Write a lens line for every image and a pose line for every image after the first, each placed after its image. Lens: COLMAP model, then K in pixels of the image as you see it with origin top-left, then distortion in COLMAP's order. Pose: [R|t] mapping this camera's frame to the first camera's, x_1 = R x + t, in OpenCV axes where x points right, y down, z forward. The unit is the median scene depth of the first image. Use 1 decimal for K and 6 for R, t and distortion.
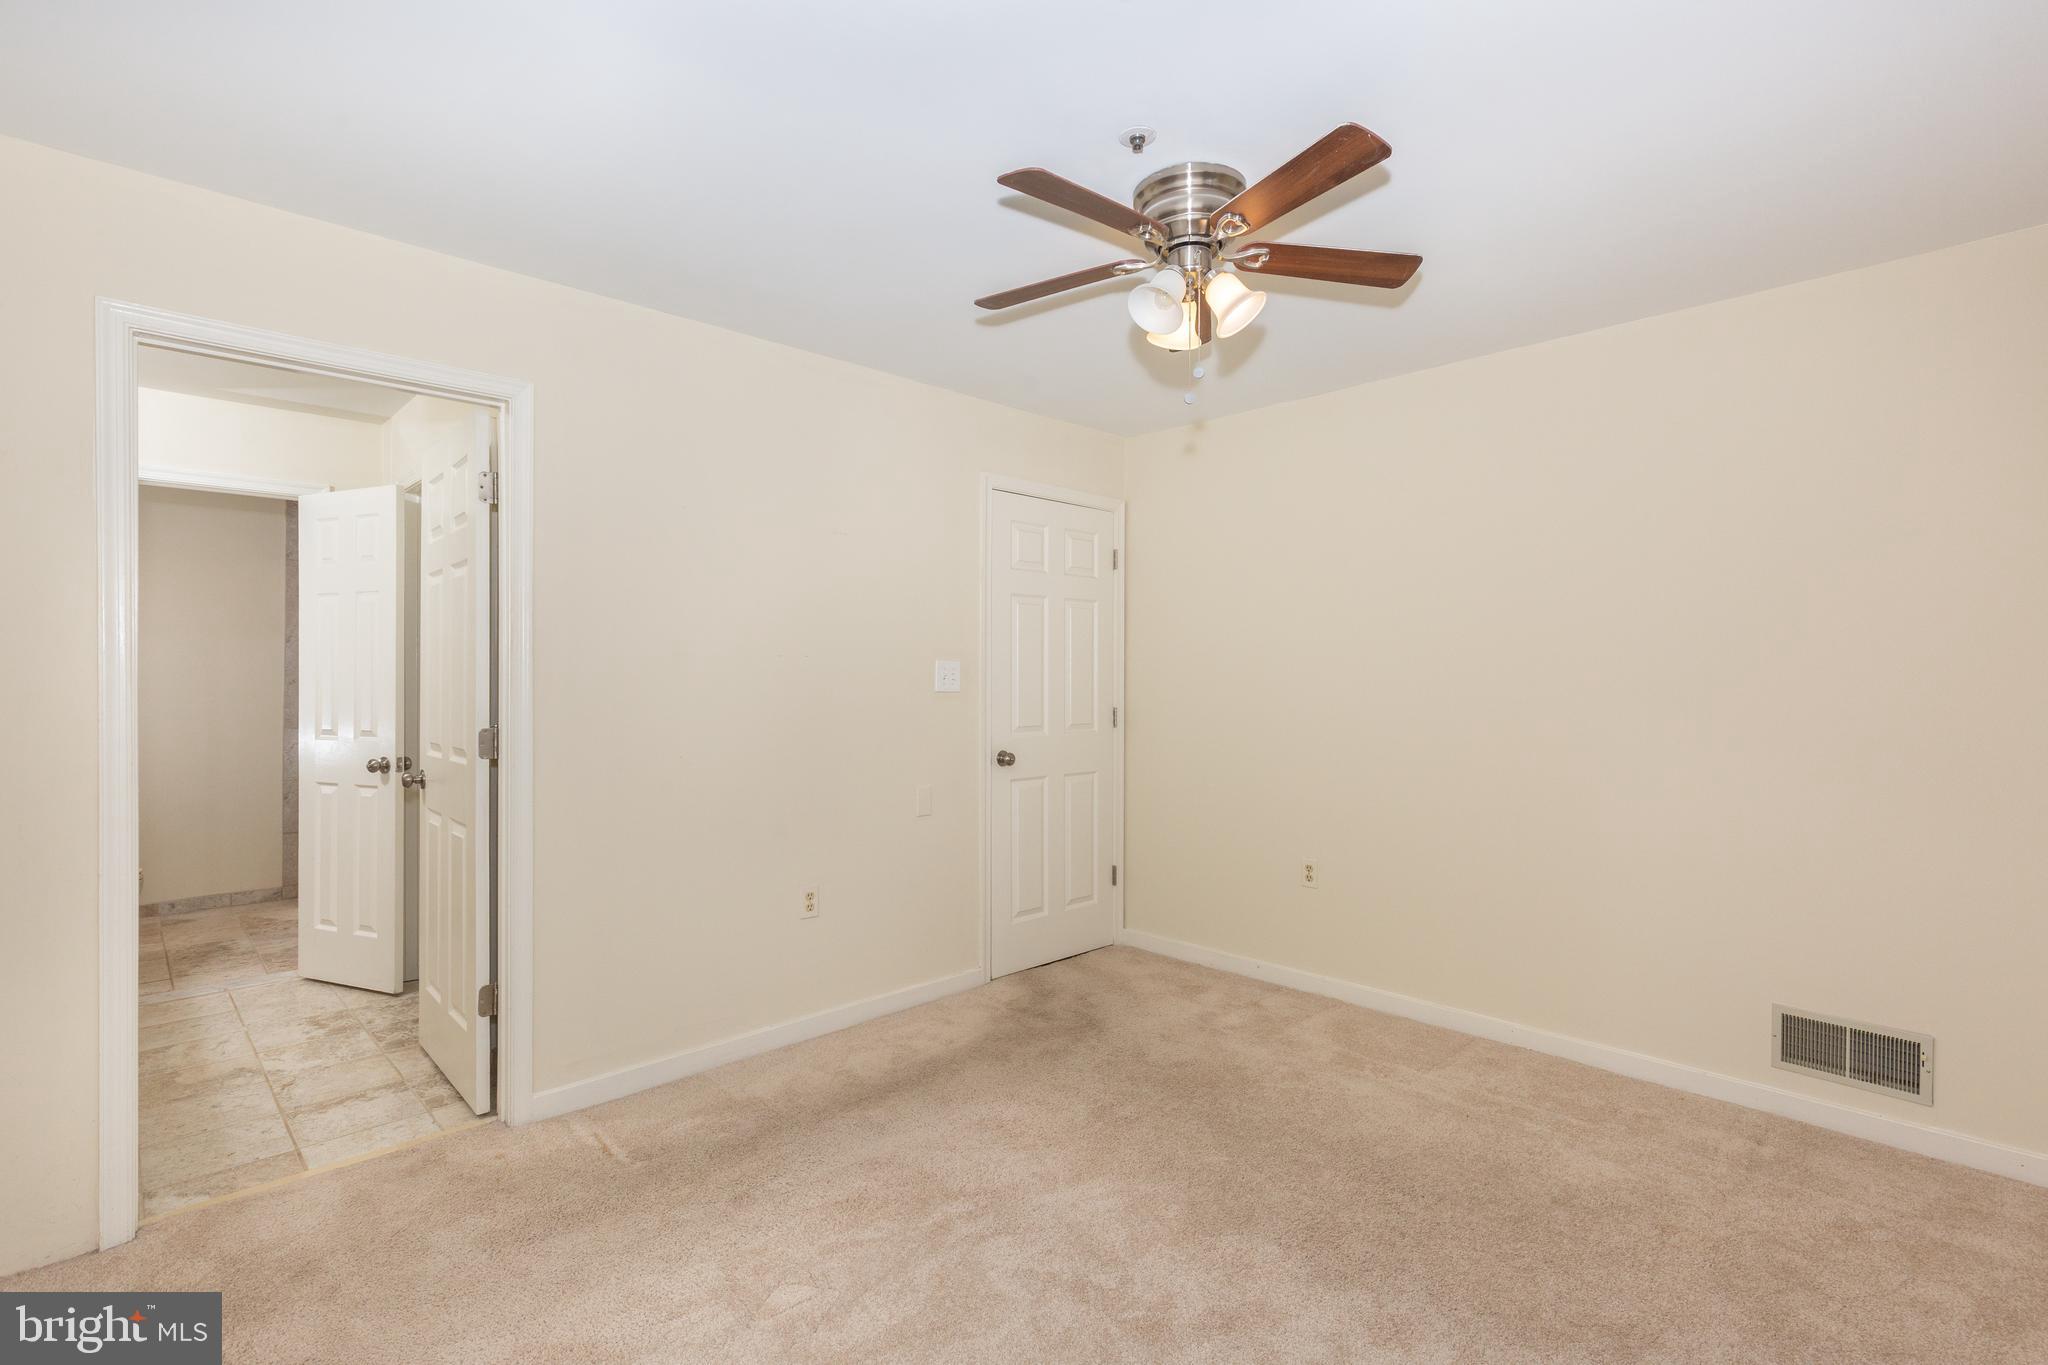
lens RADIAL K [[938.6, 0, 1011.9], [0, 938.6, 687.6], [0, 0, 1]] dist [0.004896, -0.000013]
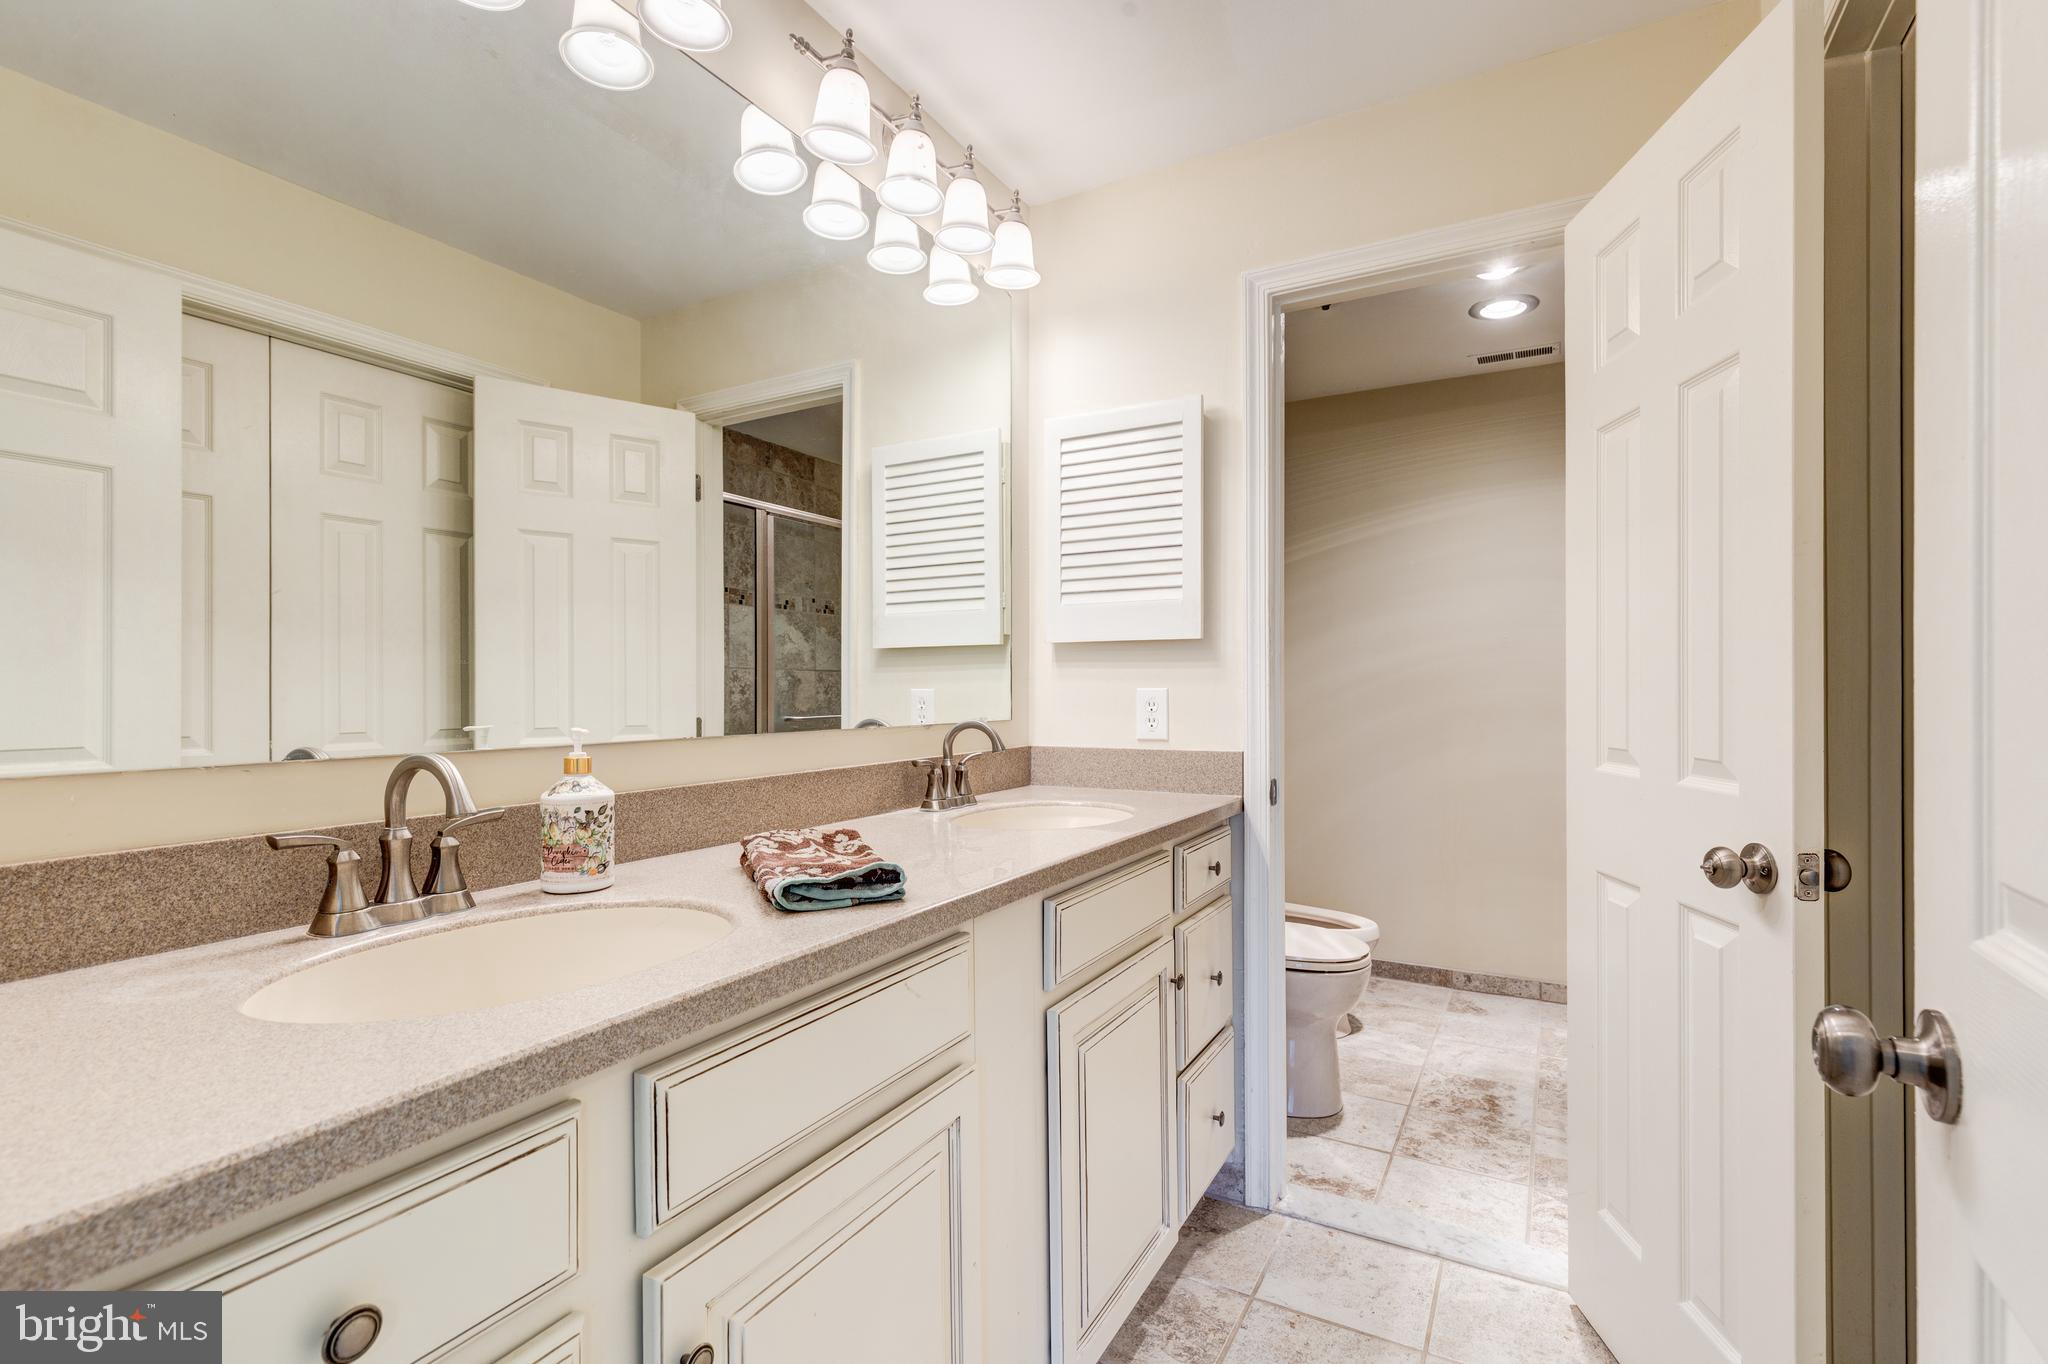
lens RADIAL K [[922.7, 0, 1033.8], [0, 922.7, 688.7], [0, 0, 1]] dist [0.003076, 0.000507]
pose [[0.288150, -0.006931, -0.957560, -0.409694], [-0.003460, 0.999960, -0.008279, 0.022260], [0.957579, 0.005699, 0.288114, 0.632268]]
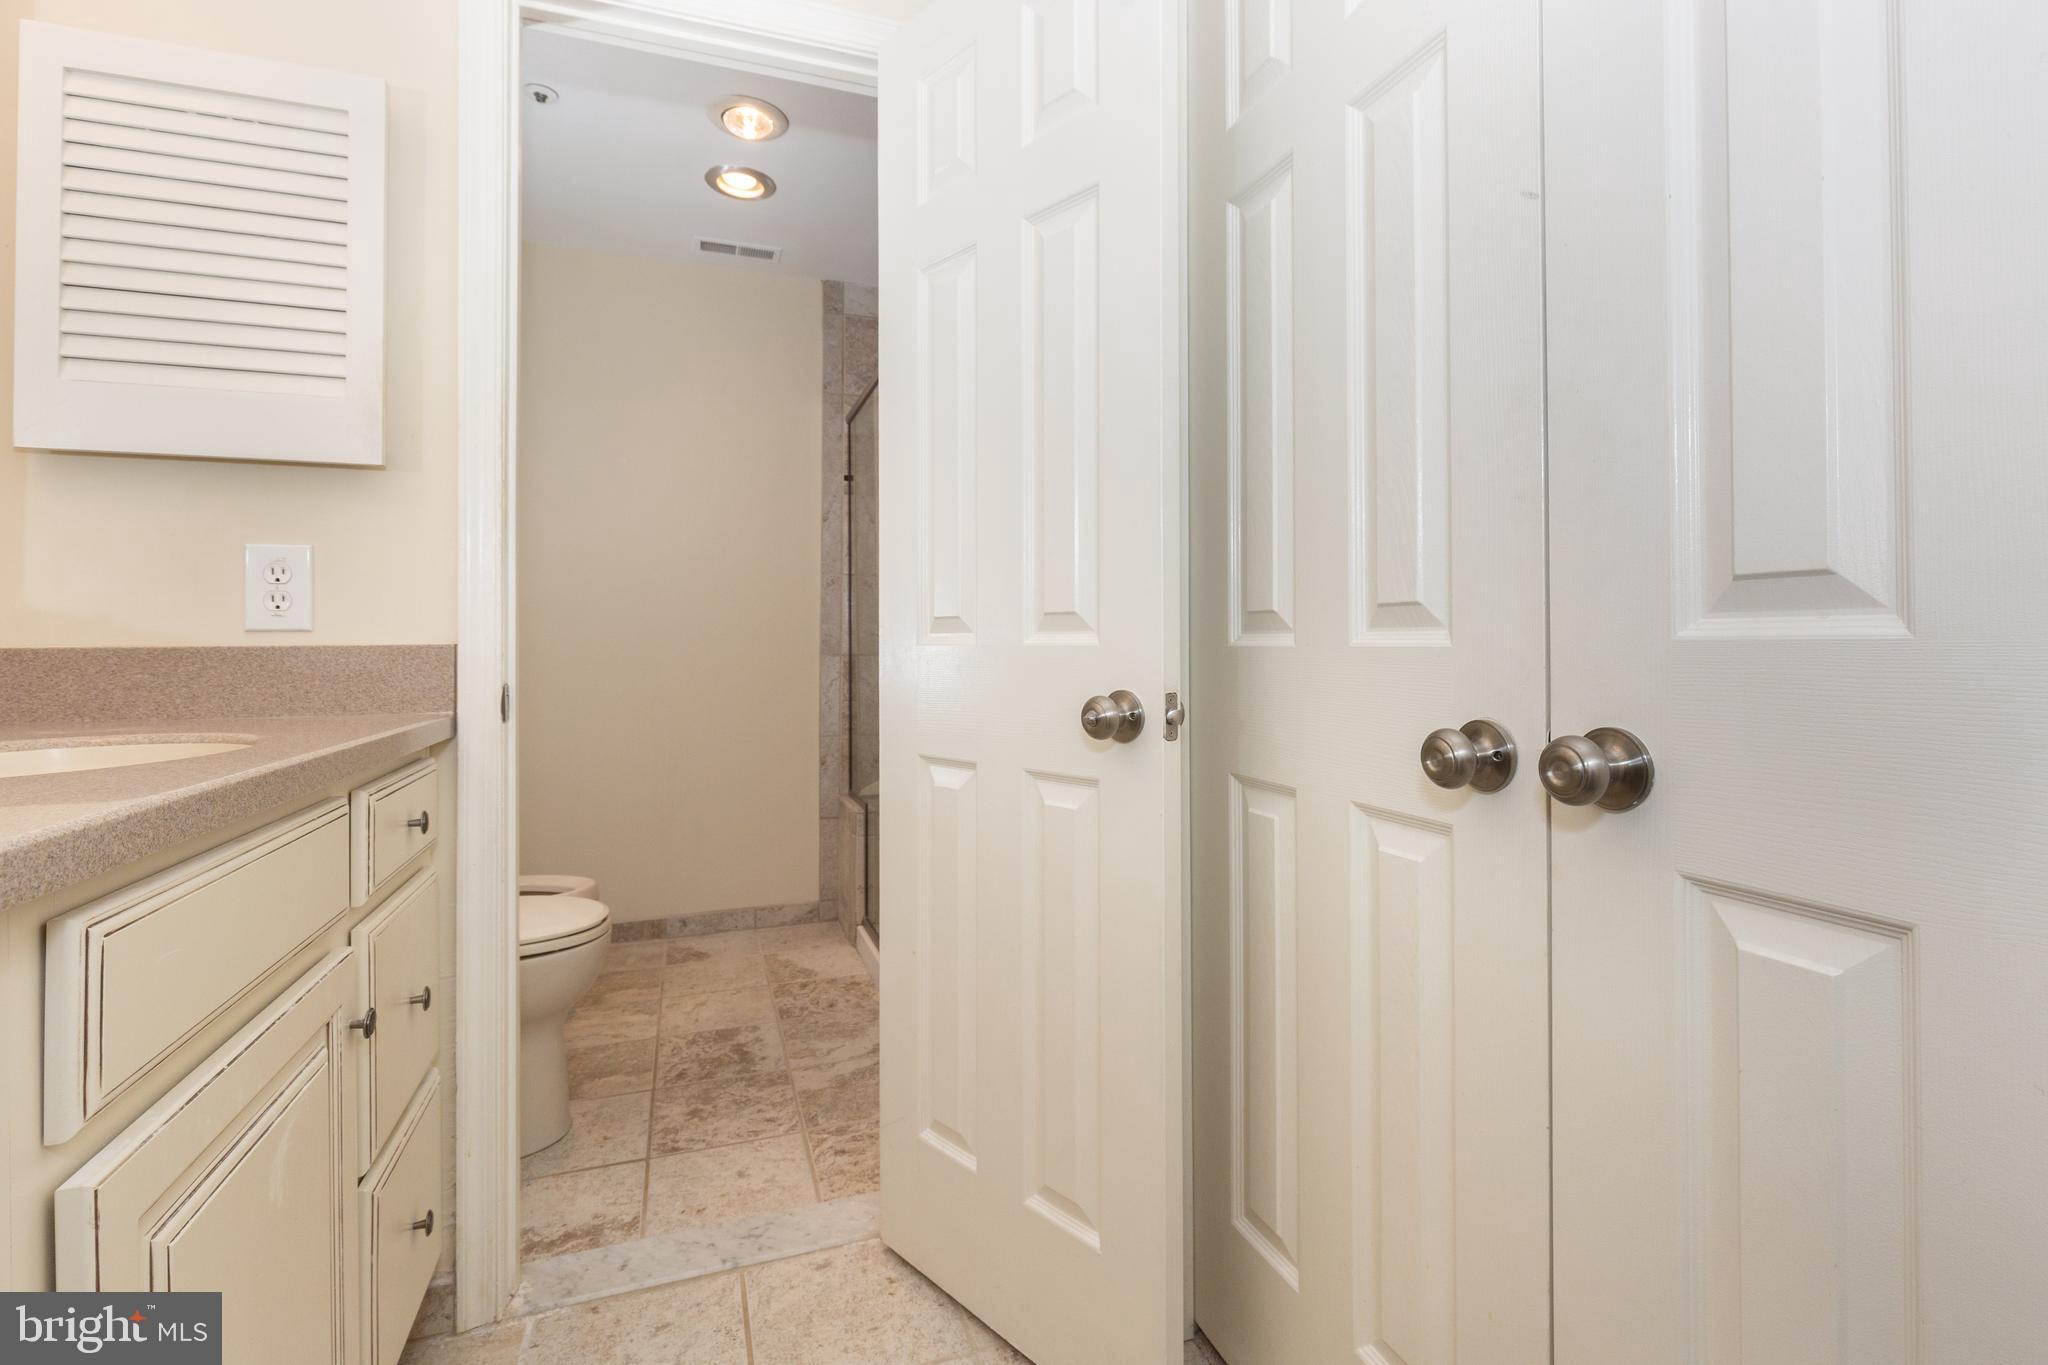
lens RADIAL K [[931.0, 0, 1025.0], [0, 931.0, 634.1], [0, 0, 1]] dist [-0.001567, -0.000354]
pose [[0.913891, -0.010658, -0.405820, -0.543421], [0.003524, 0.999826, -0.018322, 0.057452], [0.405944, 0.015314, 0.913769, 0.666080]]
